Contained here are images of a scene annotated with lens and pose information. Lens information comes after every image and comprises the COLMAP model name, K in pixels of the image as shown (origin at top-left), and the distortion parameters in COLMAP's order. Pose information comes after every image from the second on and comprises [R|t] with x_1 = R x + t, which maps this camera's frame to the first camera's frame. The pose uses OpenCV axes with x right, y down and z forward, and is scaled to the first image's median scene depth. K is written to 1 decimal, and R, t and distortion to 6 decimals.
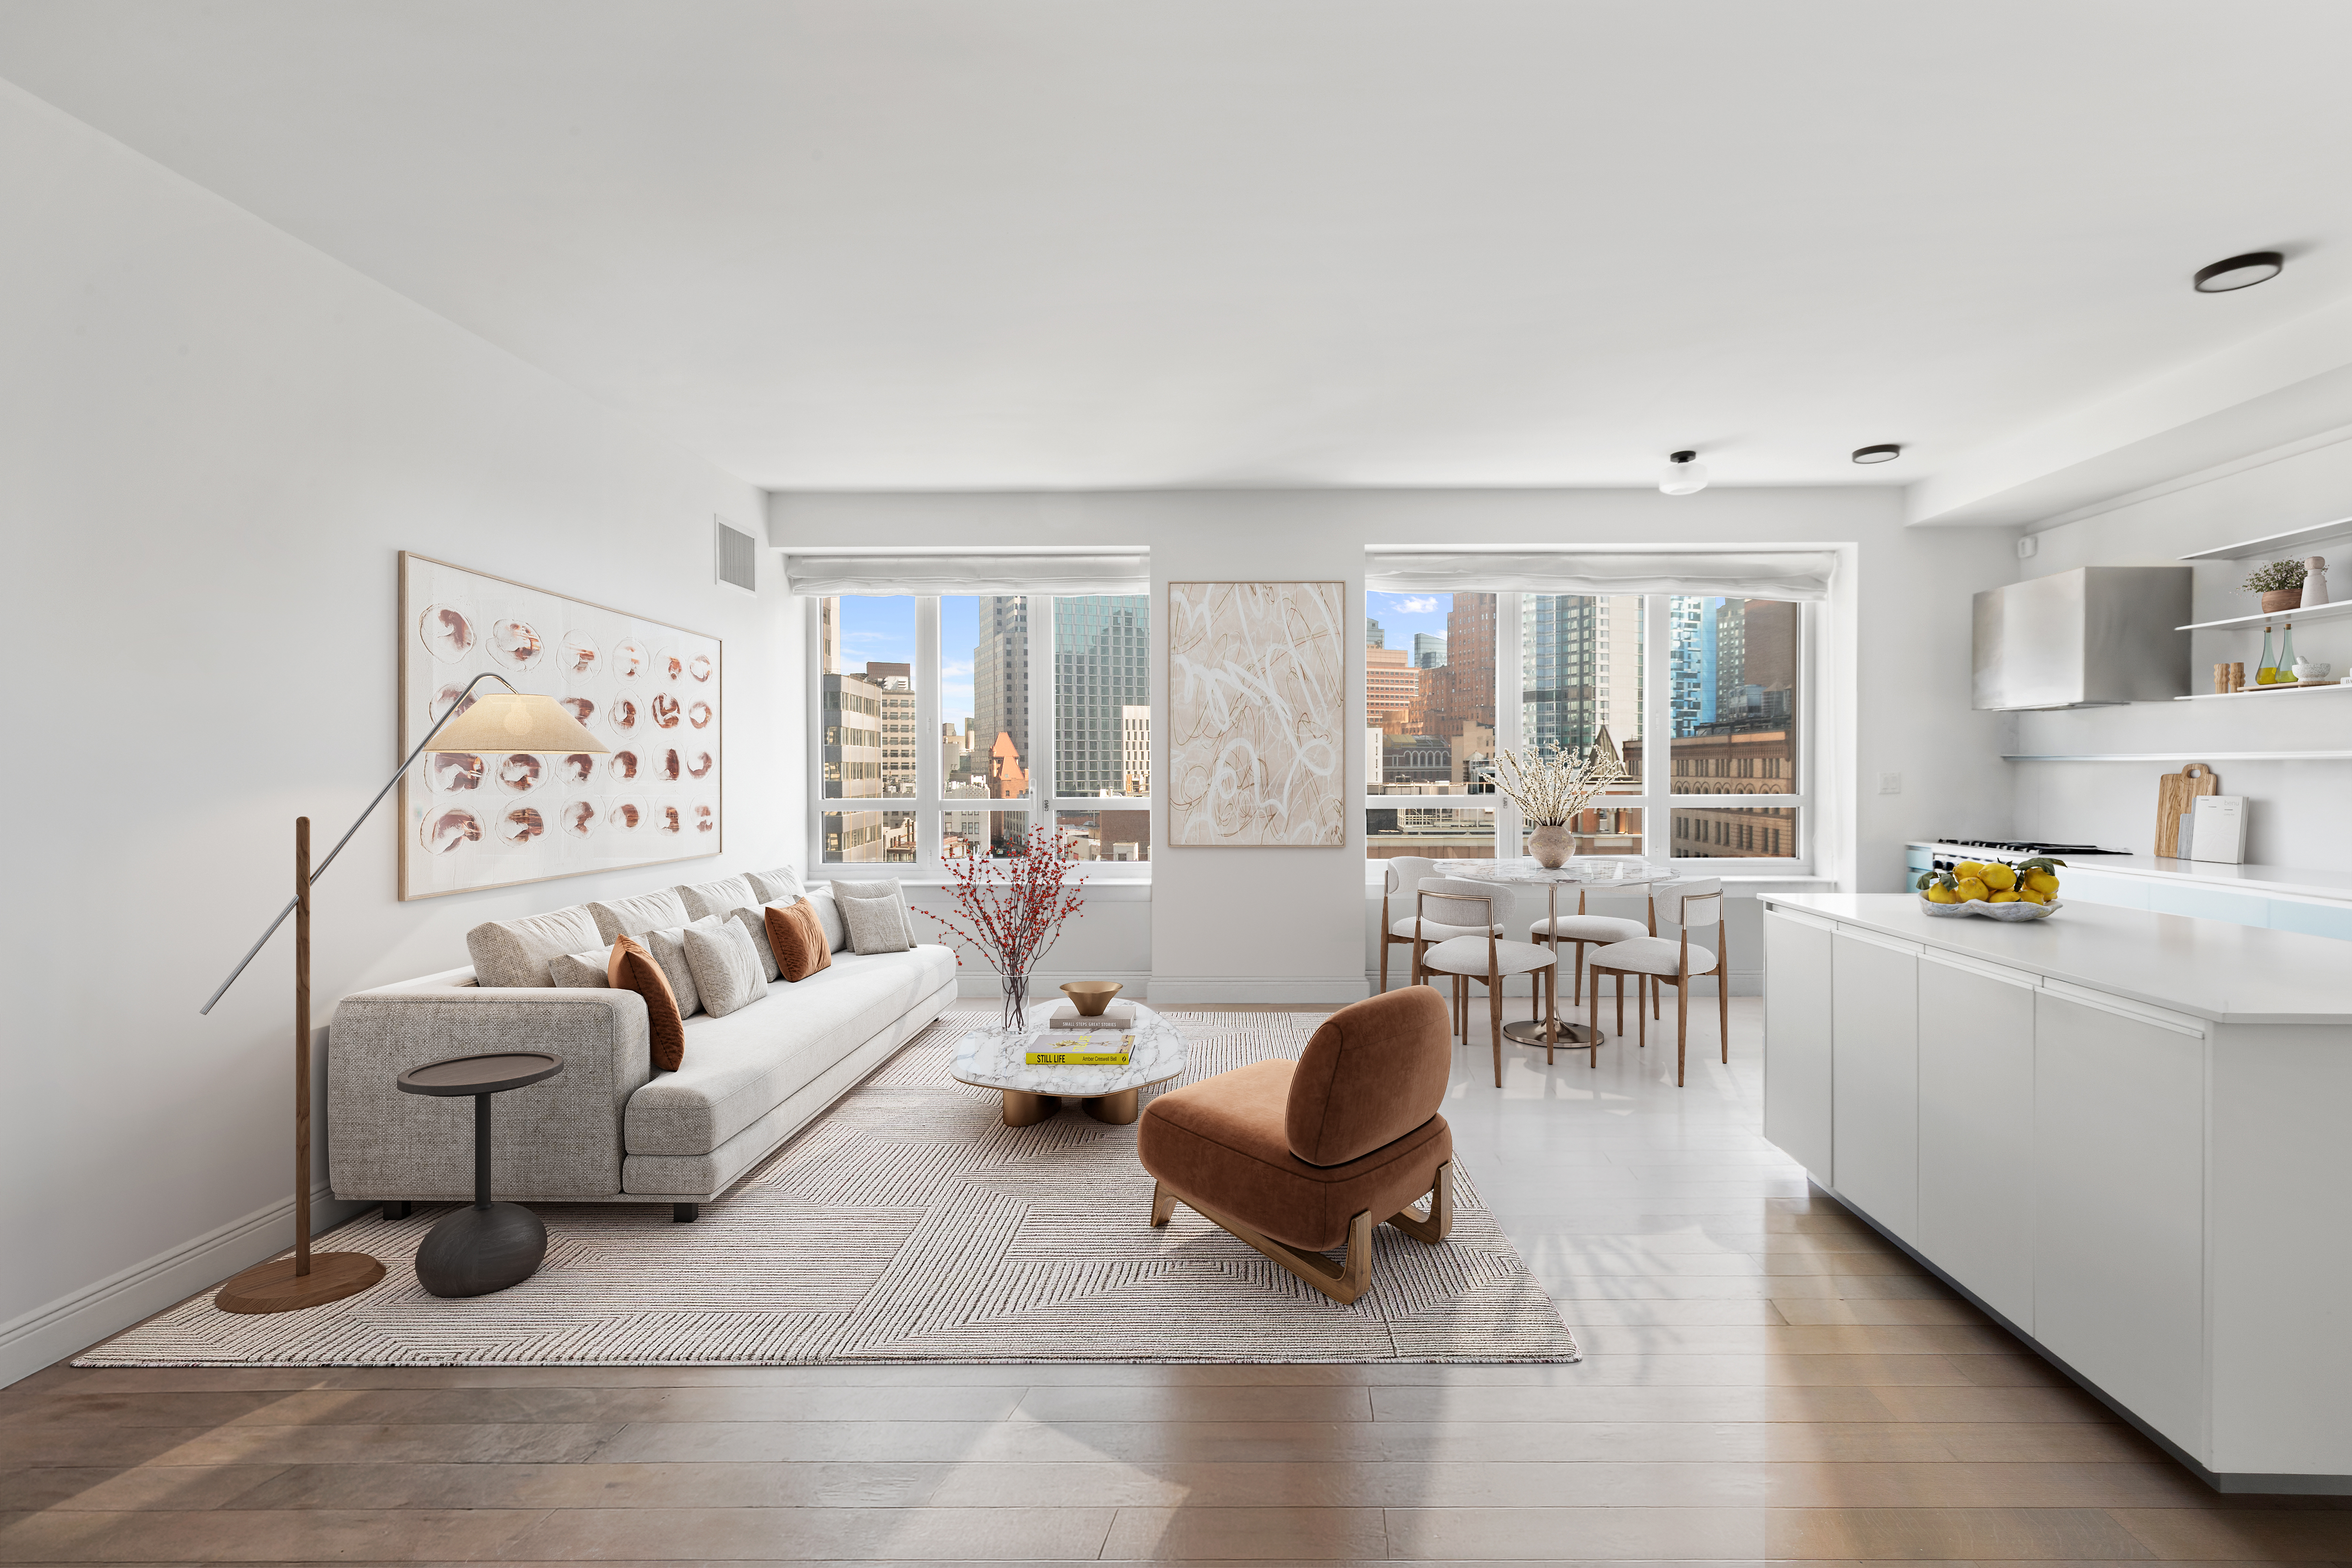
lens RADIAL K [[1074.4, 0, 1176.0], [0, 1074.4, 784.0], [0, 0, 1]] dist [-0.000140, -0.000011]
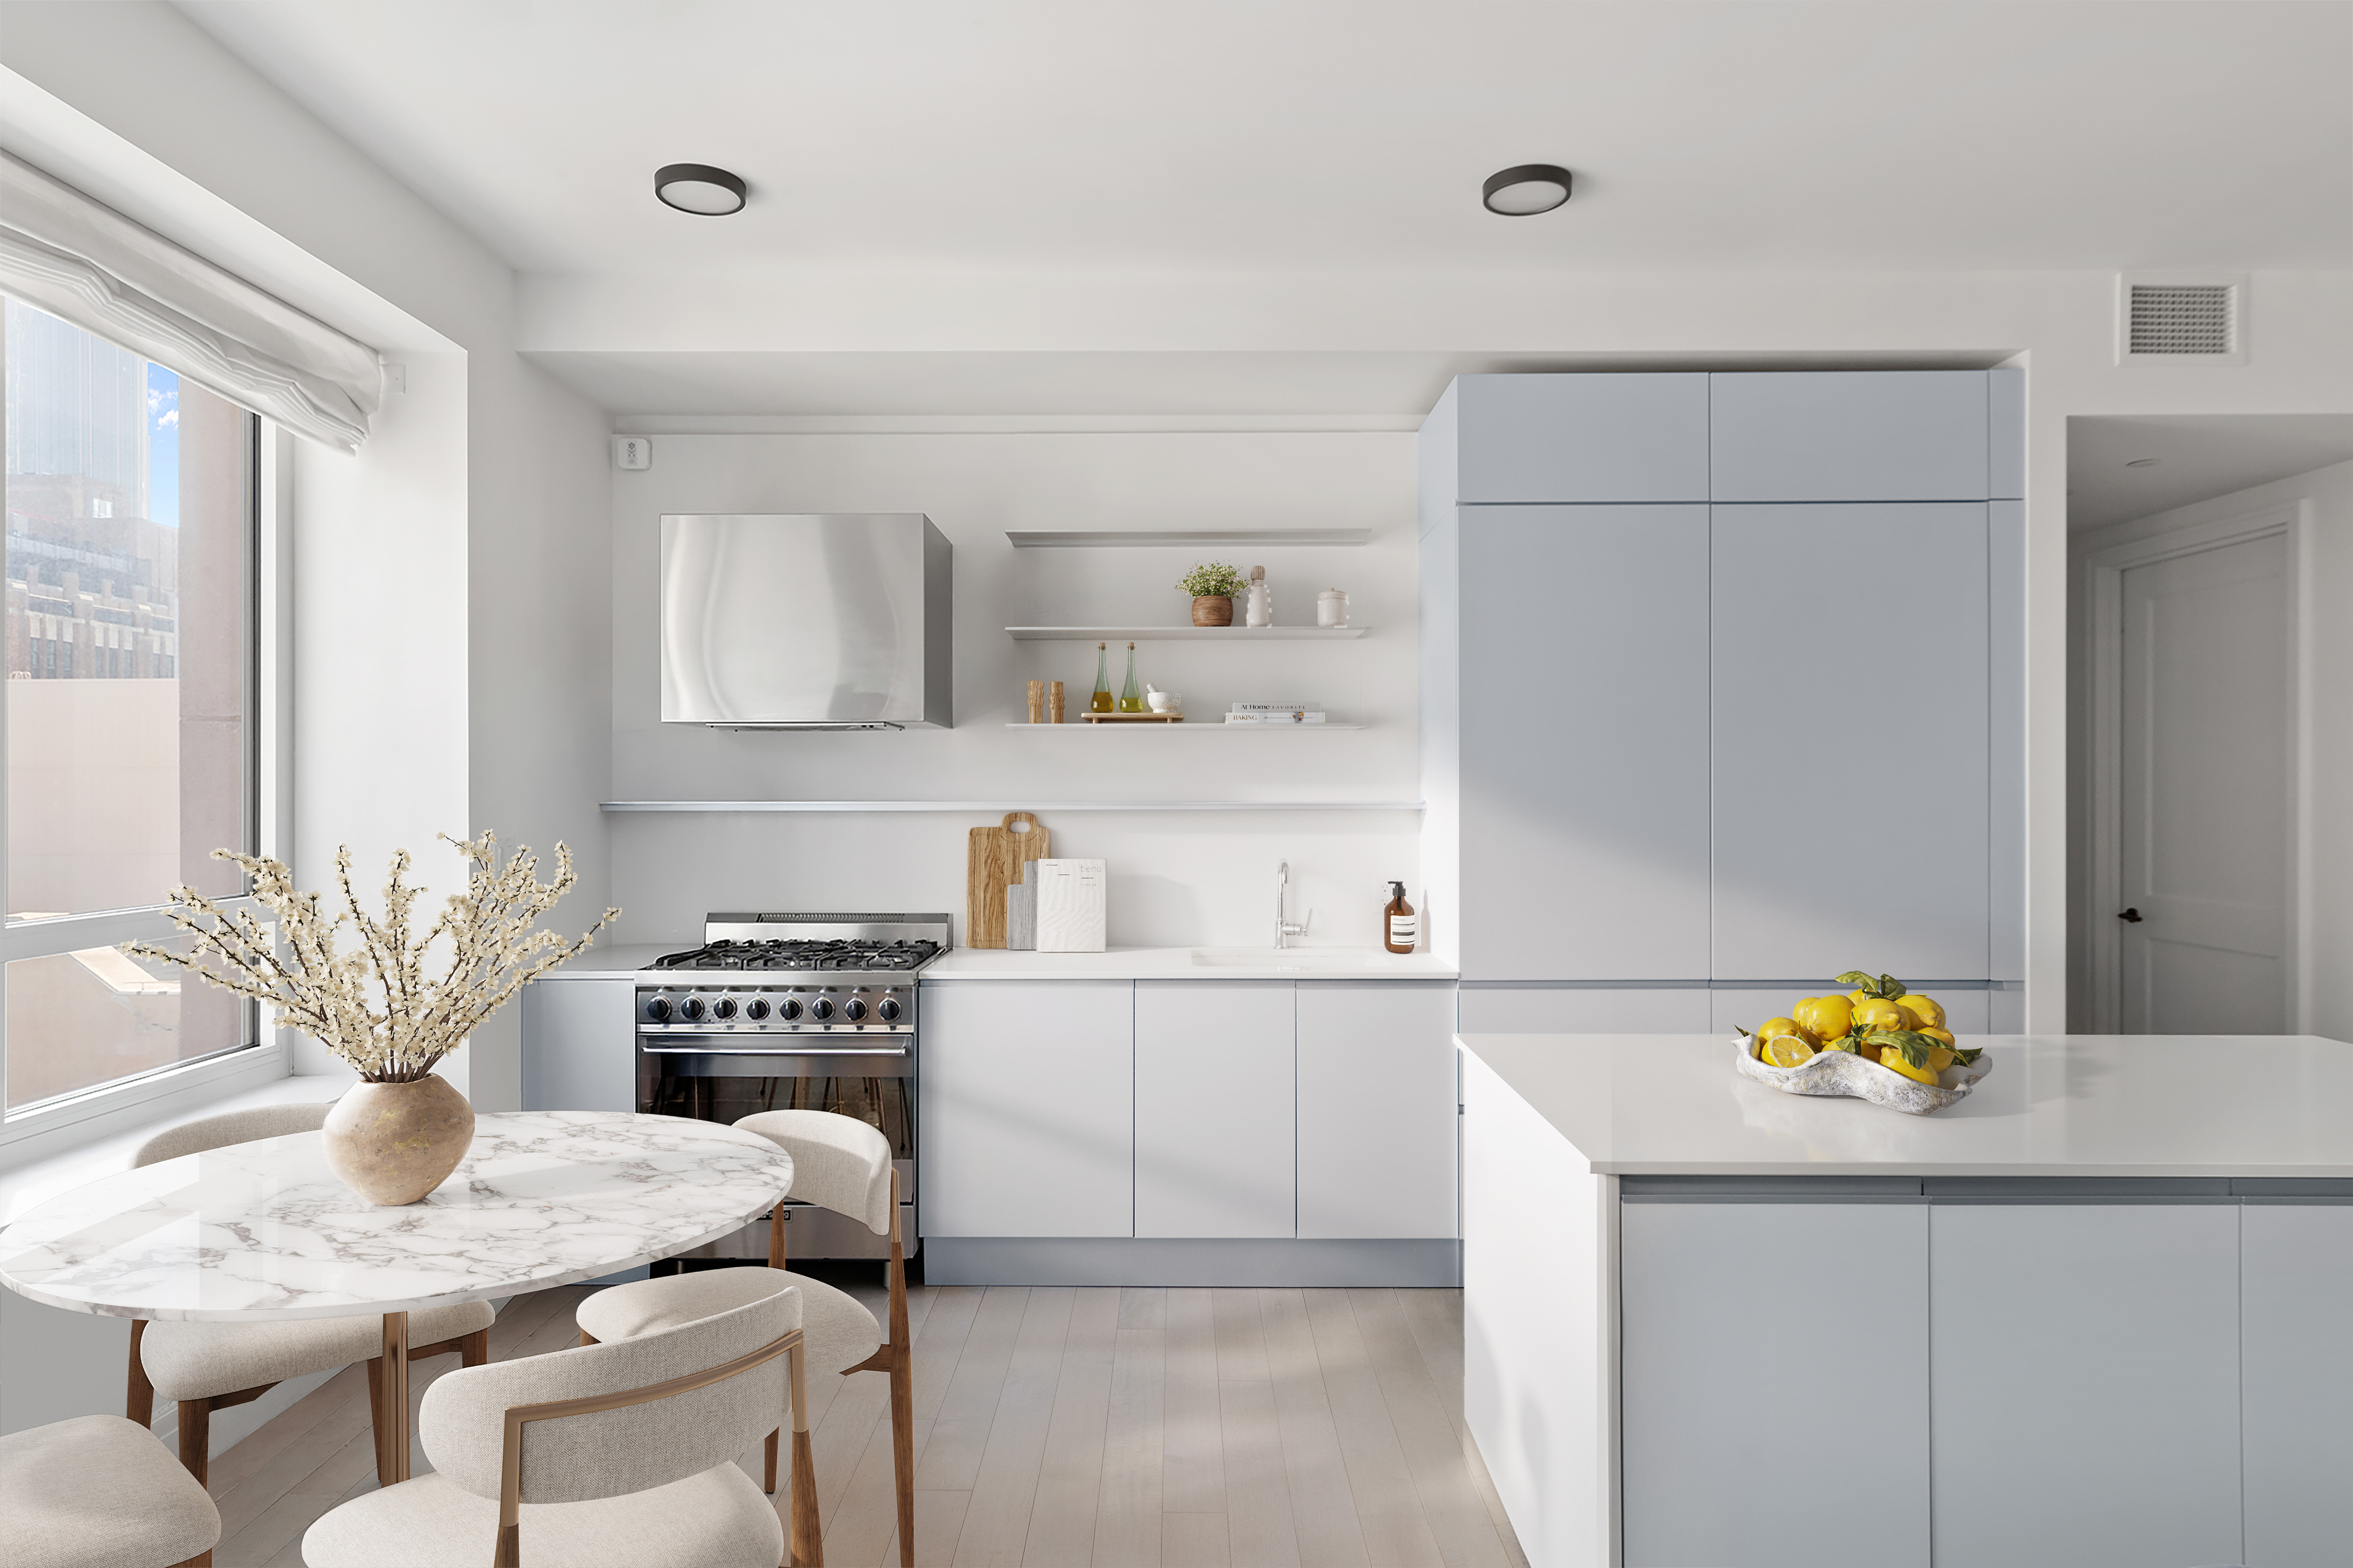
lens RADIAL K [[1310.3, 0, 1176.5], [0, 1310.3, 784.0], [0, 0, 1]] dist [0.001044, 0.000096]
pose [[-0.016478, 0.004368, 0.999855, 0.055160], [0.005786, 0.999974, -0.004273, -0.034679], [-0.999847, 0.005715, -0.016503, 0.897988]]
